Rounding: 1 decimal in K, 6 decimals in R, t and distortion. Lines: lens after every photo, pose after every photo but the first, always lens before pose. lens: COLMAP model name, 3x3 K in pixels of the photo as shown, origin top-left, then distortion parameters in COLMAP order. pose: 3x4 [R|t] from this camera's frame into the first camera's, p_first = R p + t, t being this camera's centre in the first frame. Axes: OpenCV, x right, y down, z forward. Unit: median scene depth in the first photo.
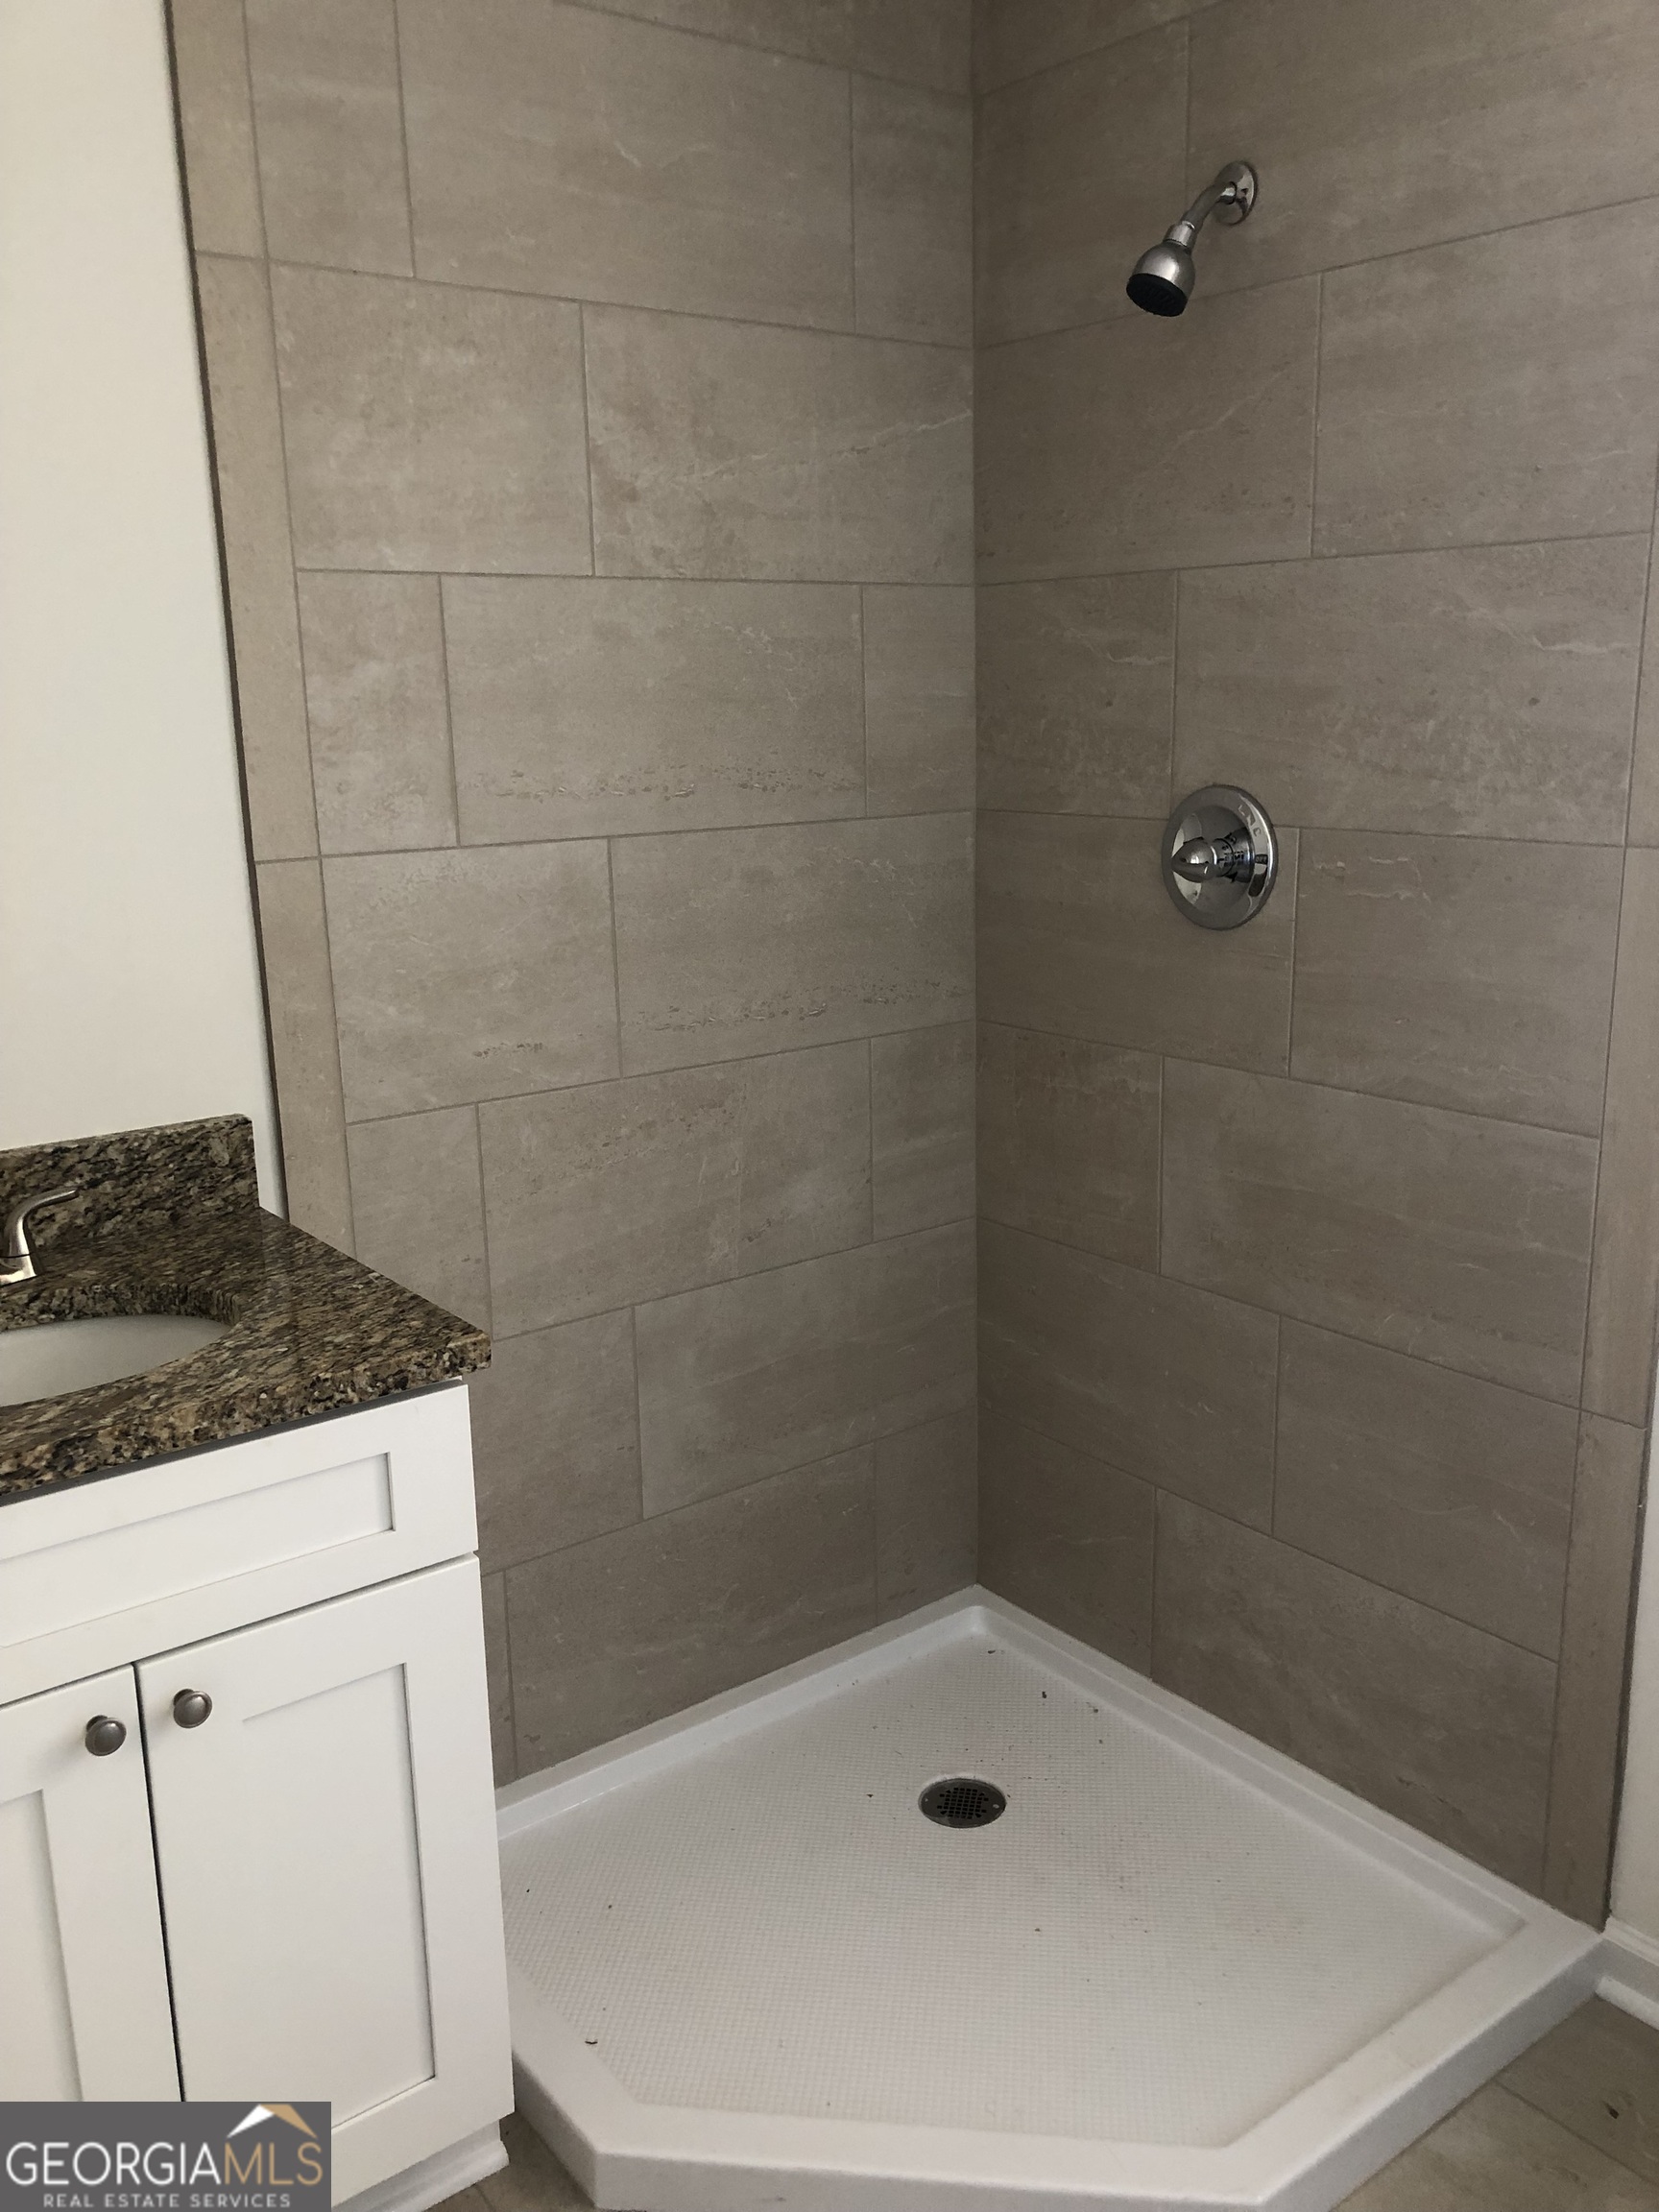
lens RADIAL K [[1822.8, 0, 834.4], [0, 1822.8, 1102.7], [0, 0, 1]] dist [0.008373, 0.006872]
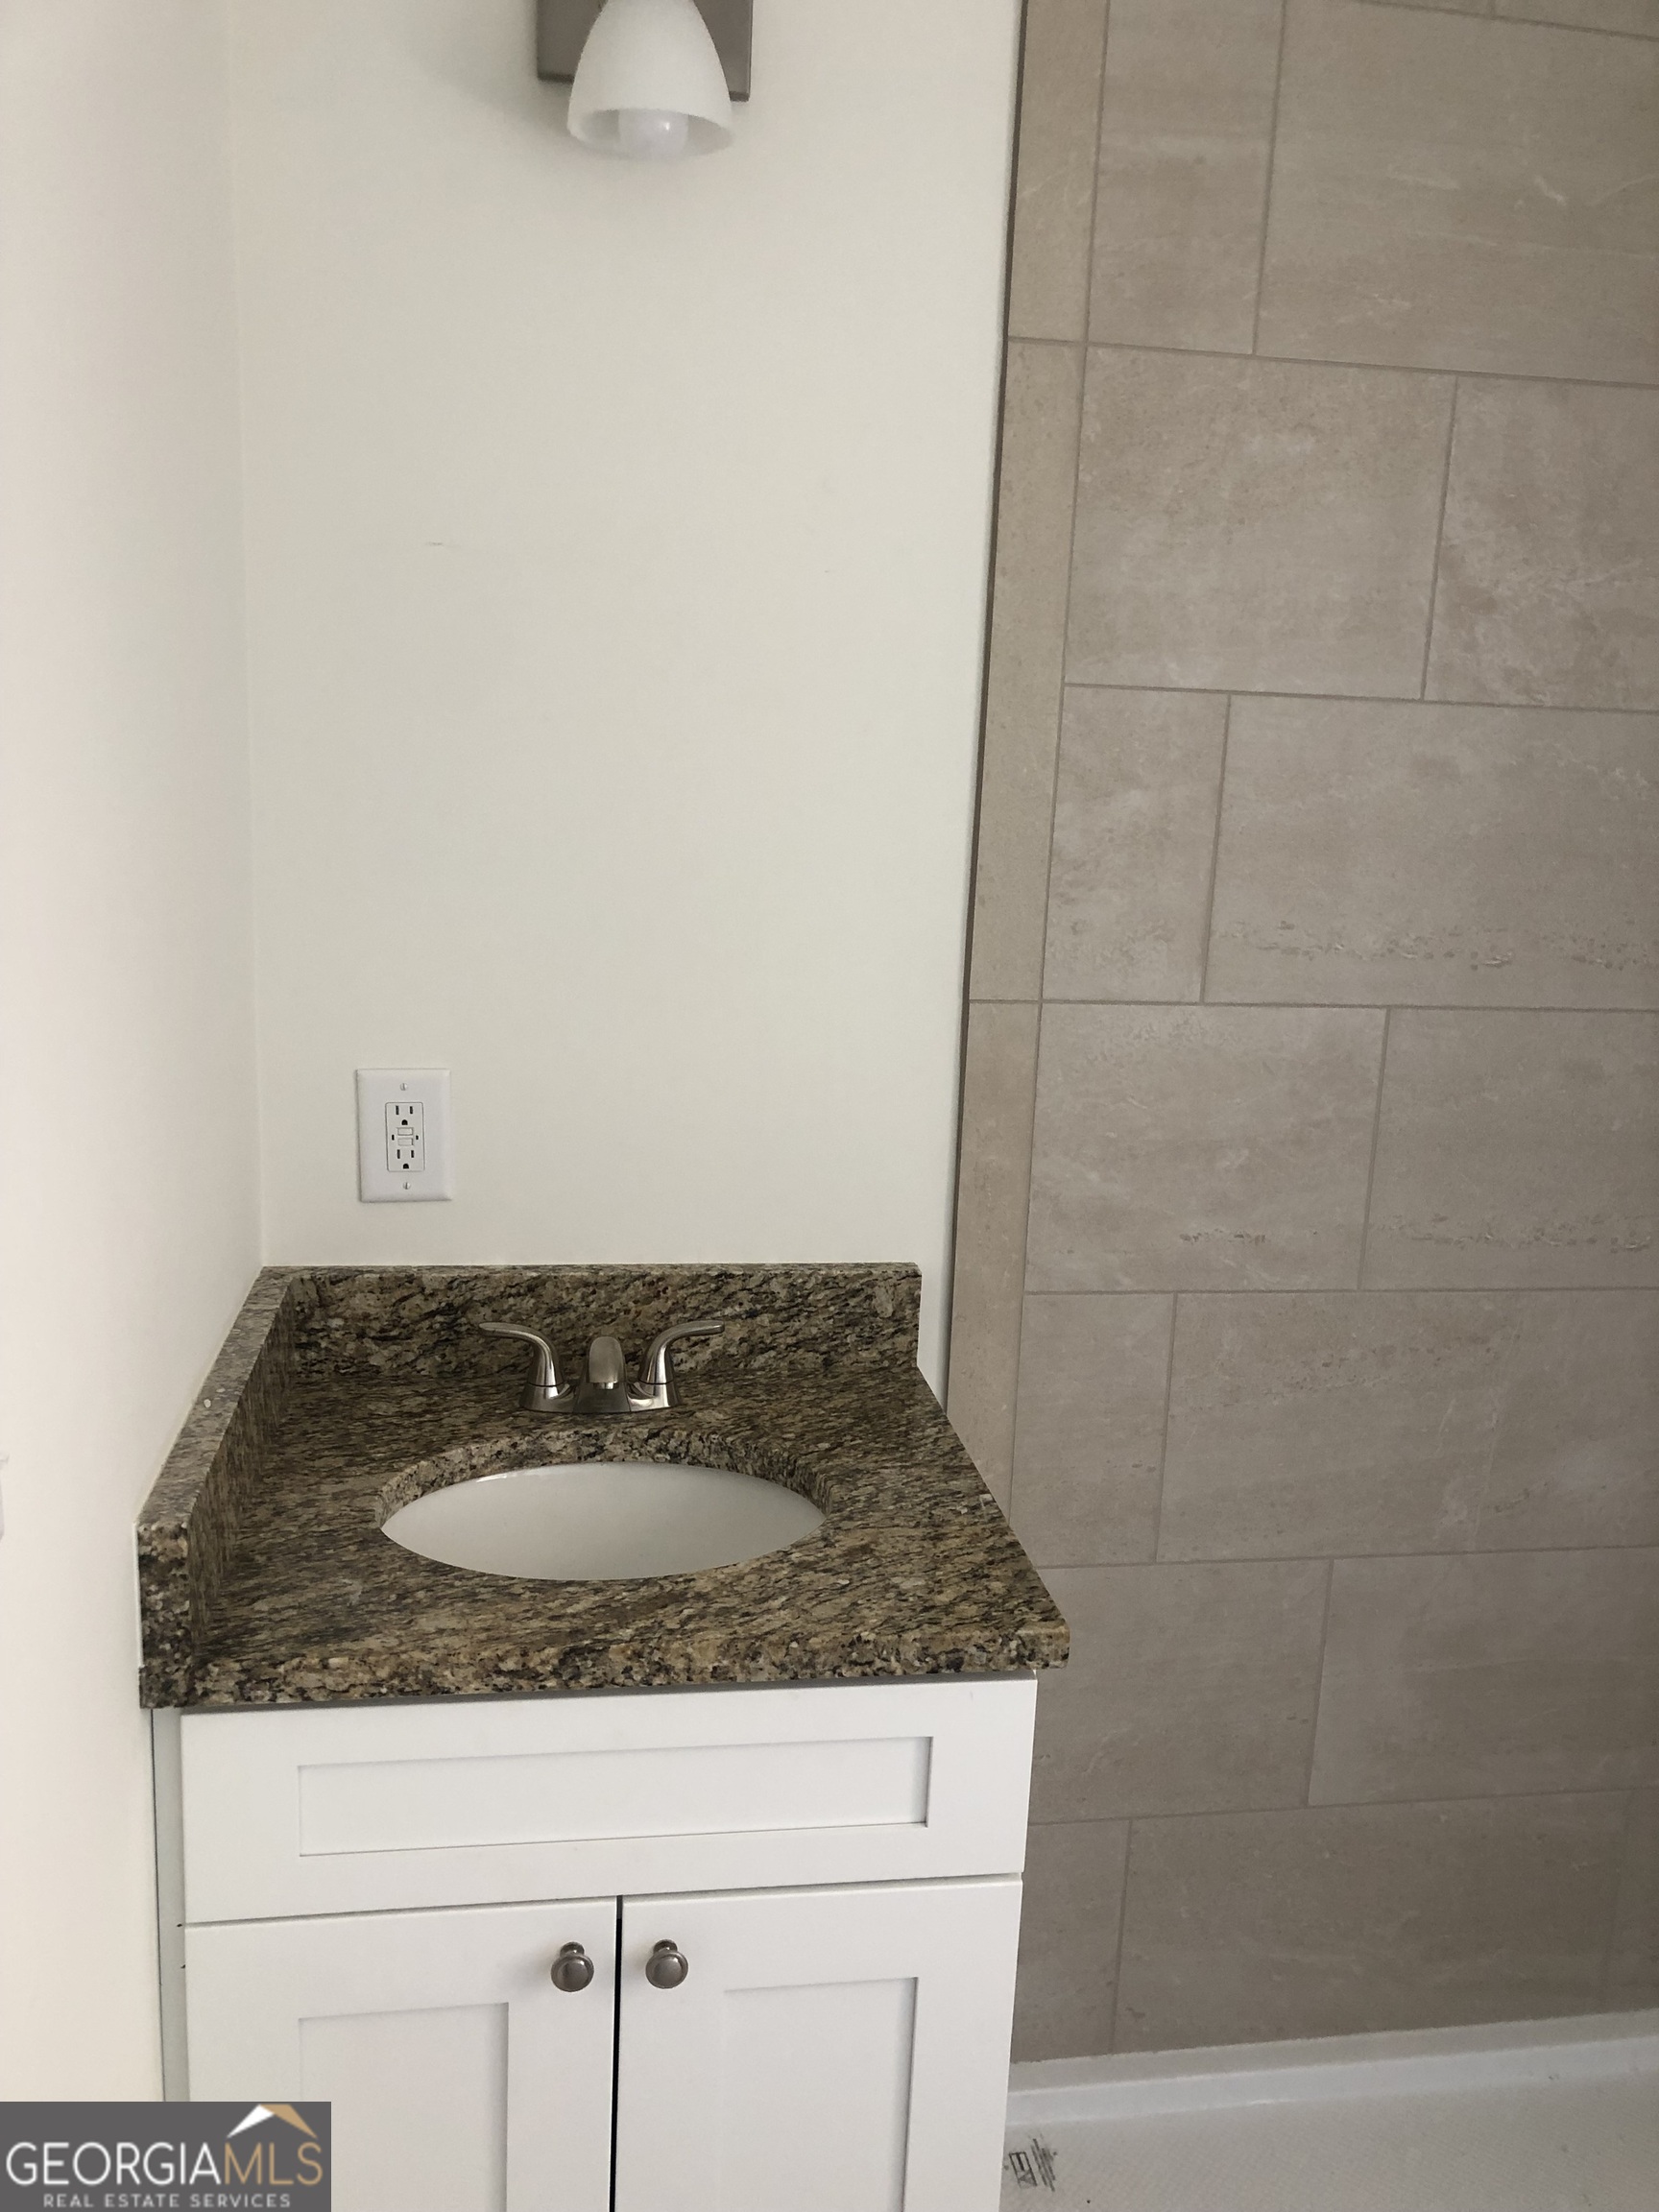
lens RADIAL K [[1801.3, 0, 833.6], [0, 1801.3, 1113.5], [0, 0, 1]] dist [0.048791, -0.054890]
pose [[0.877463, 0.155735, -0.453657, 0.042858], [-0.164818, 0.986127, 0.019734, -0.083786], [0.450437, 0.057455, 0.890958, 0.170117]]
